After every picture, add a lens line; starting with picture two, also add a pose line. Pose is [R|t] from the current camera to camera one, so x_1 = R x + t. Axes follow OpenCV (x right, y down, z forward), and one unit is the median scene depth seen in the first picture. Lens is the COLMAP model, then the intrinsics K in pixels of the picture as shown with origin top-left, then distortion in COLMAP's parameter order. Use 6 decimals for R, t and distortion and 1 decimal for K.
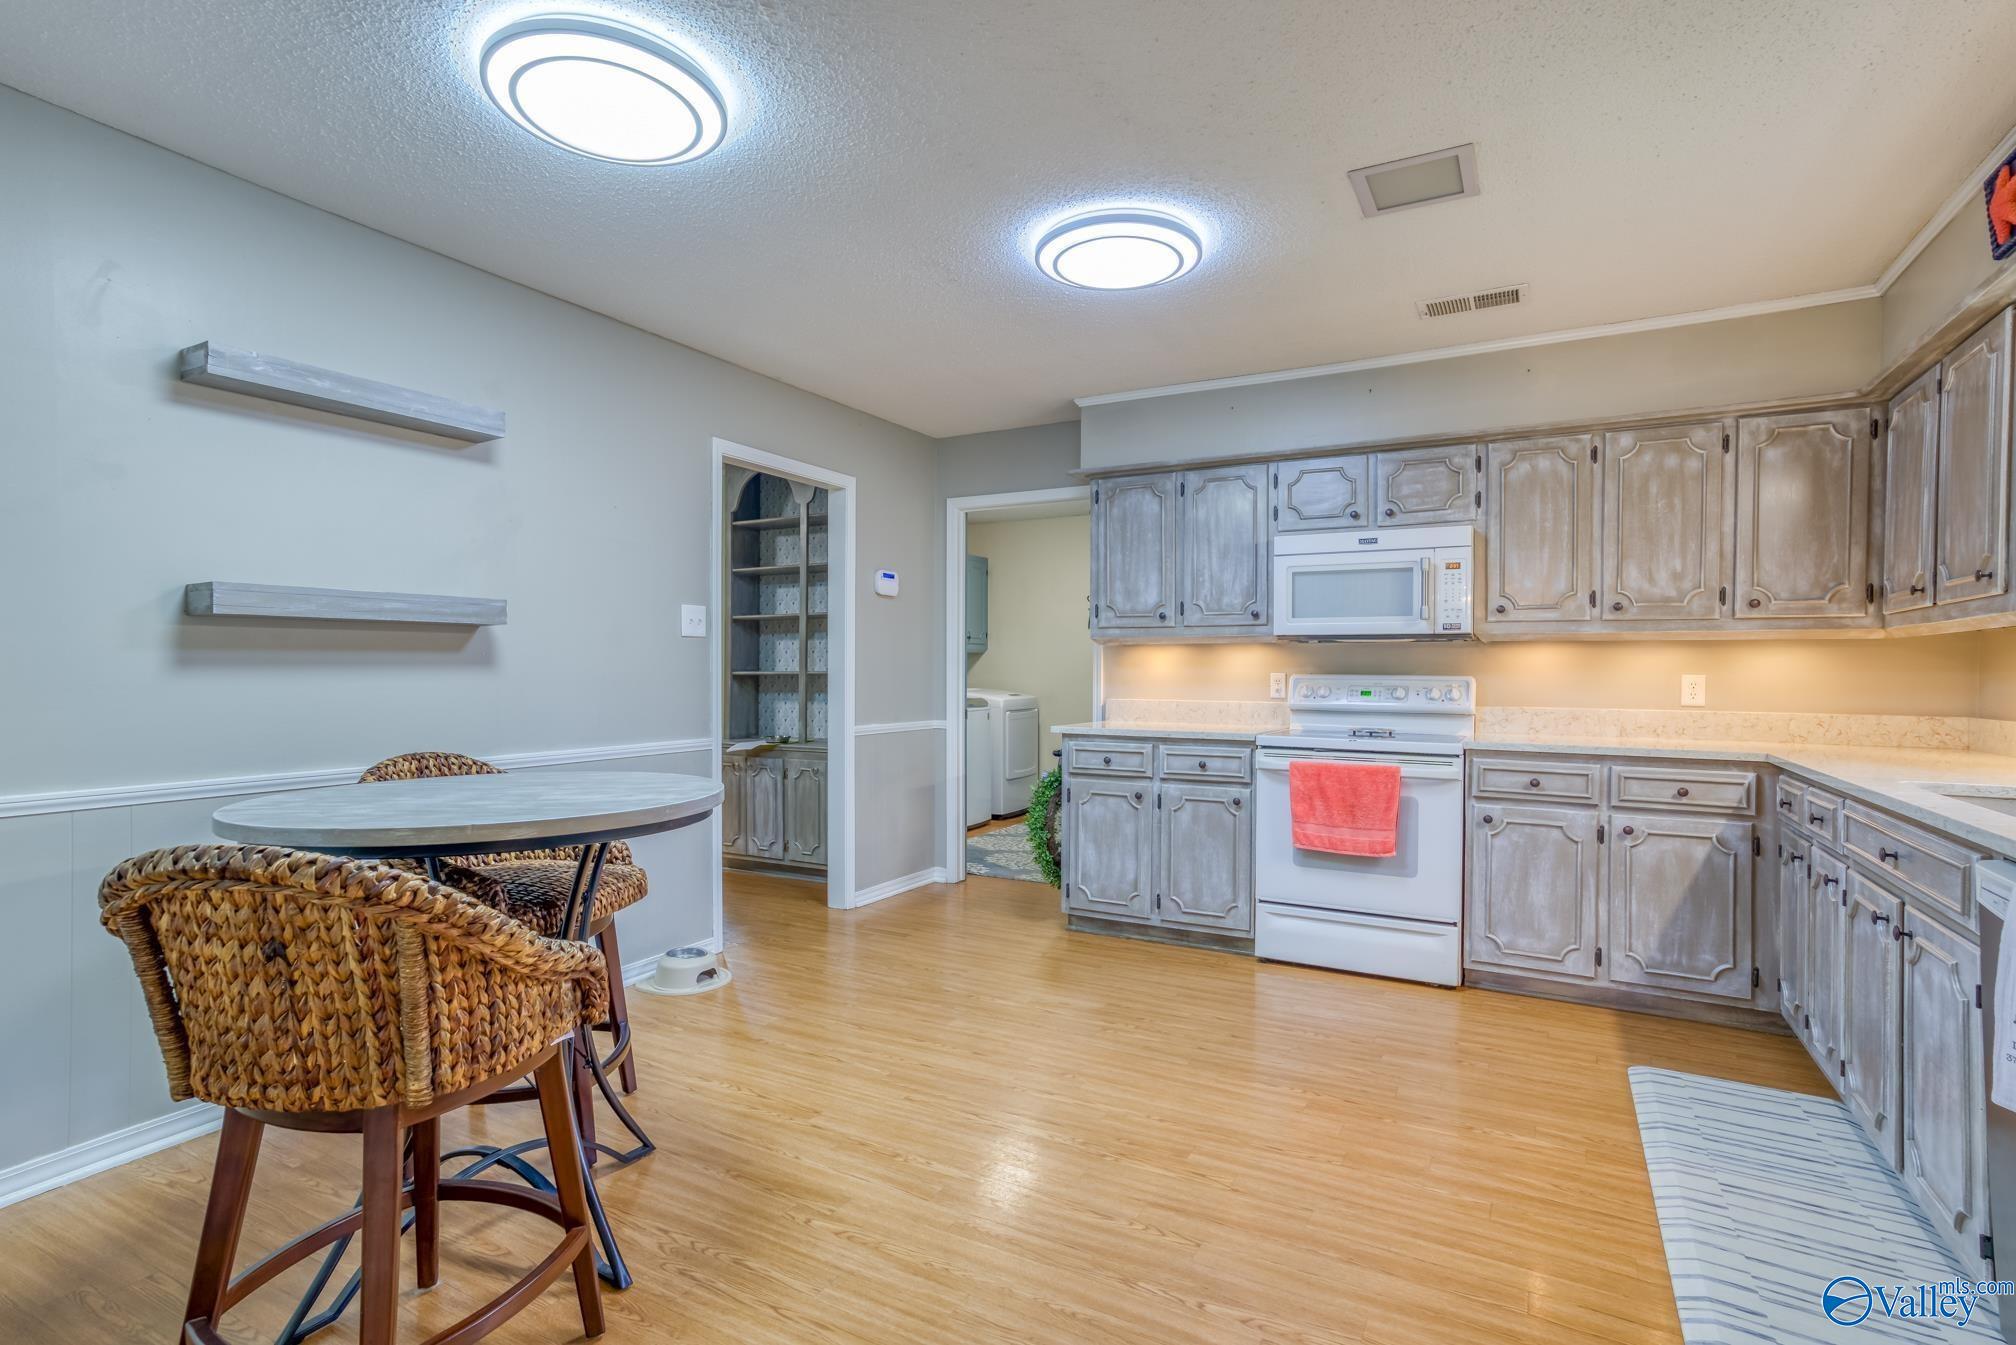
lens RADIAL K [[956.3, 0, 1006.6], [0, 956.3, 679.7], [0, 0, 1]] dist [0.002396, 0.001296]
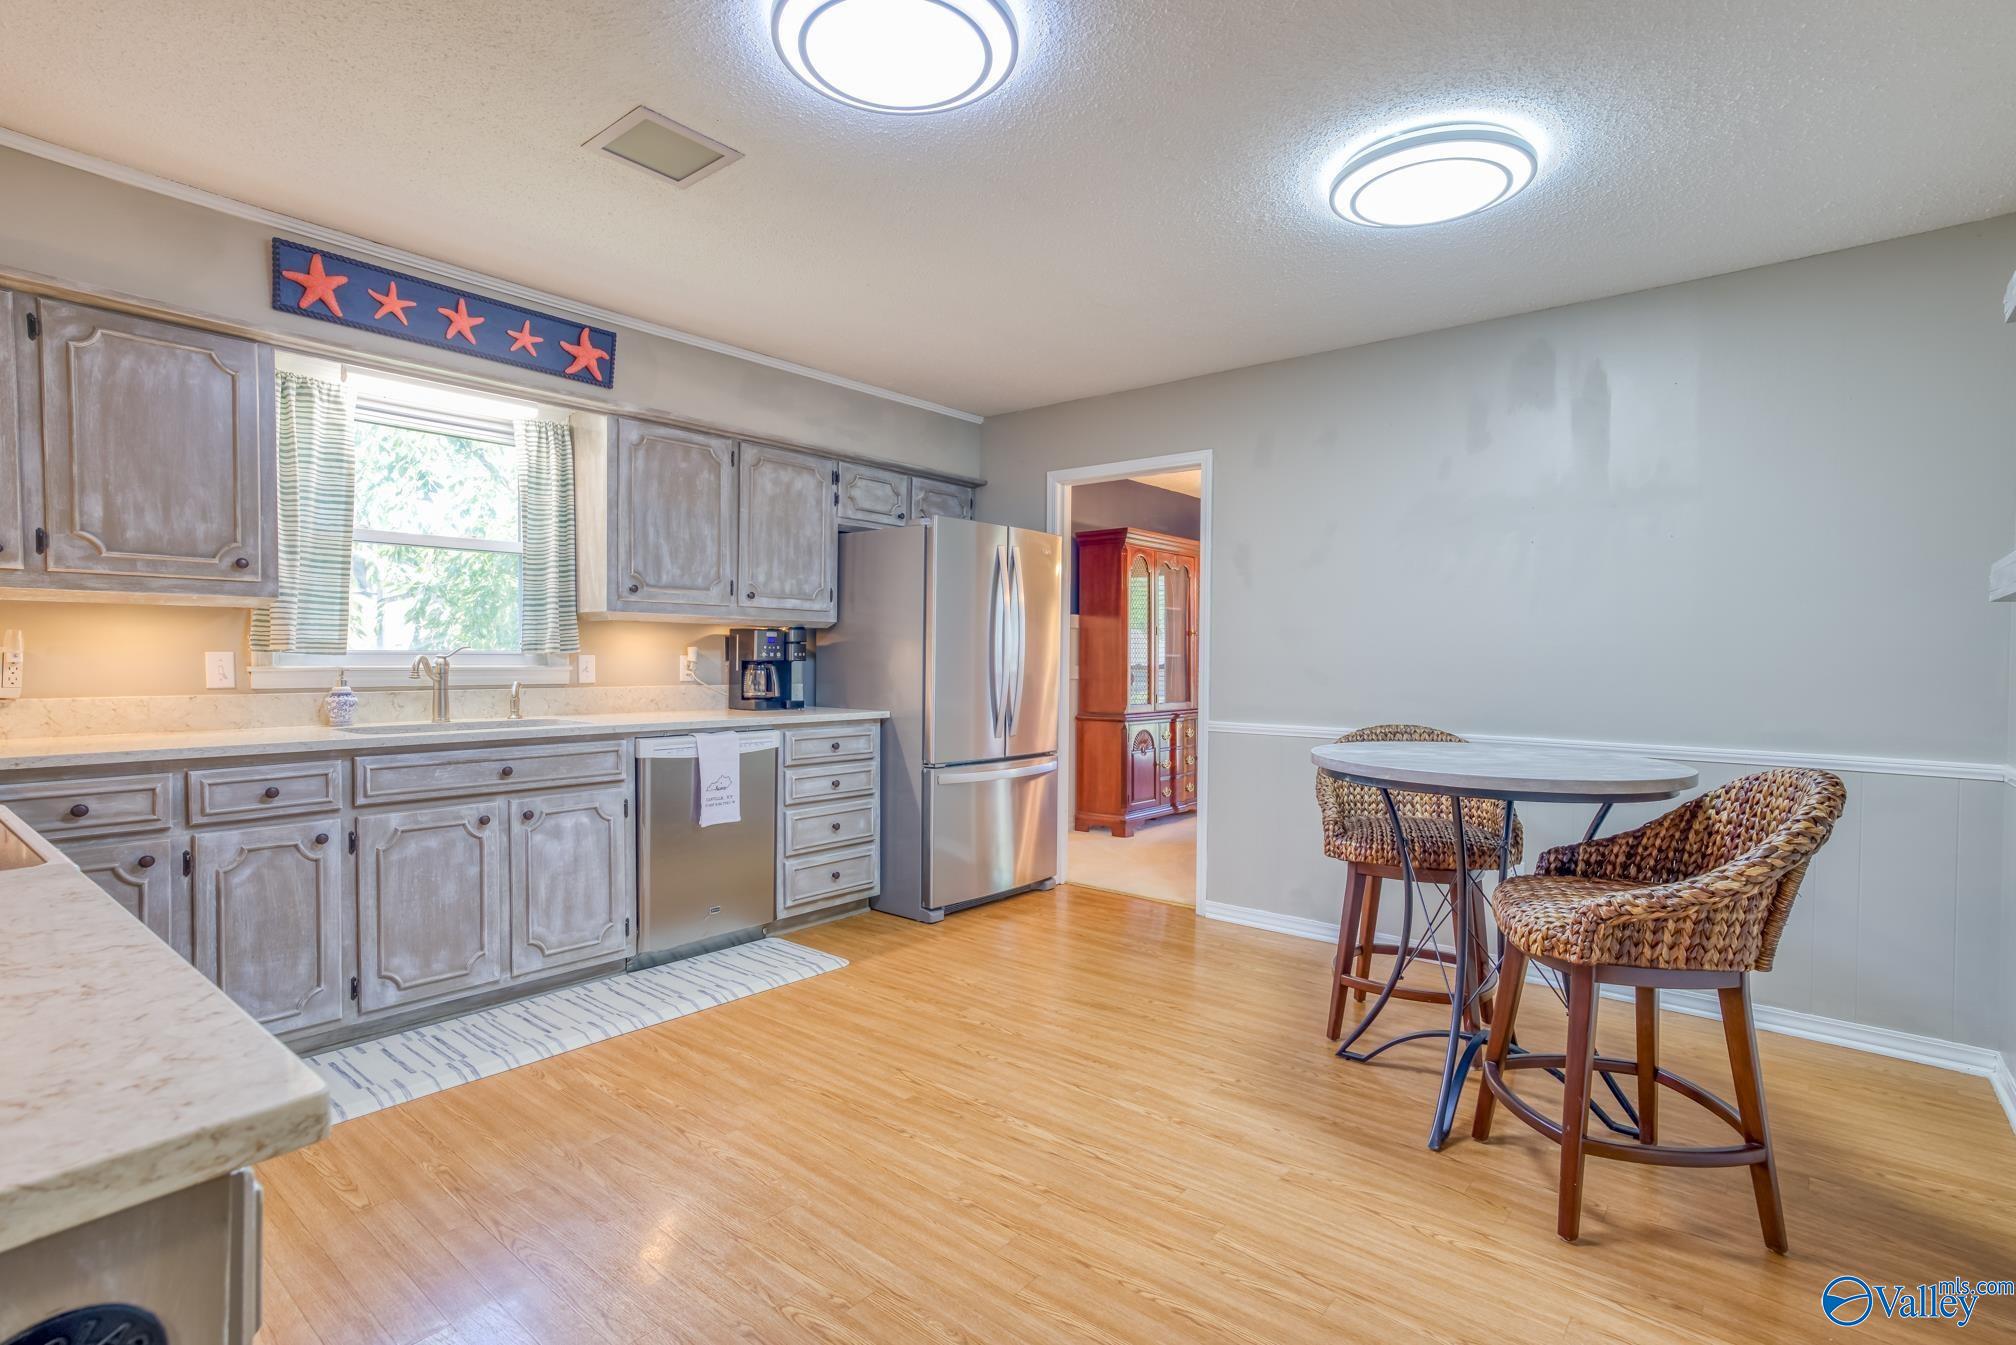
lens RADIAL K [[956.3, 0, 1006.6], [0, 956.3, 679.7], [0, 0, 1]] dist [0.002396, 0.001296]
pose [[-0.981849, -0.016239, 0.188967, -0.099745], [-0.008971, 0.999189, 0.039256, -0.020297], [-0.189451, 0.036849, -0.981198, 1.708828]]
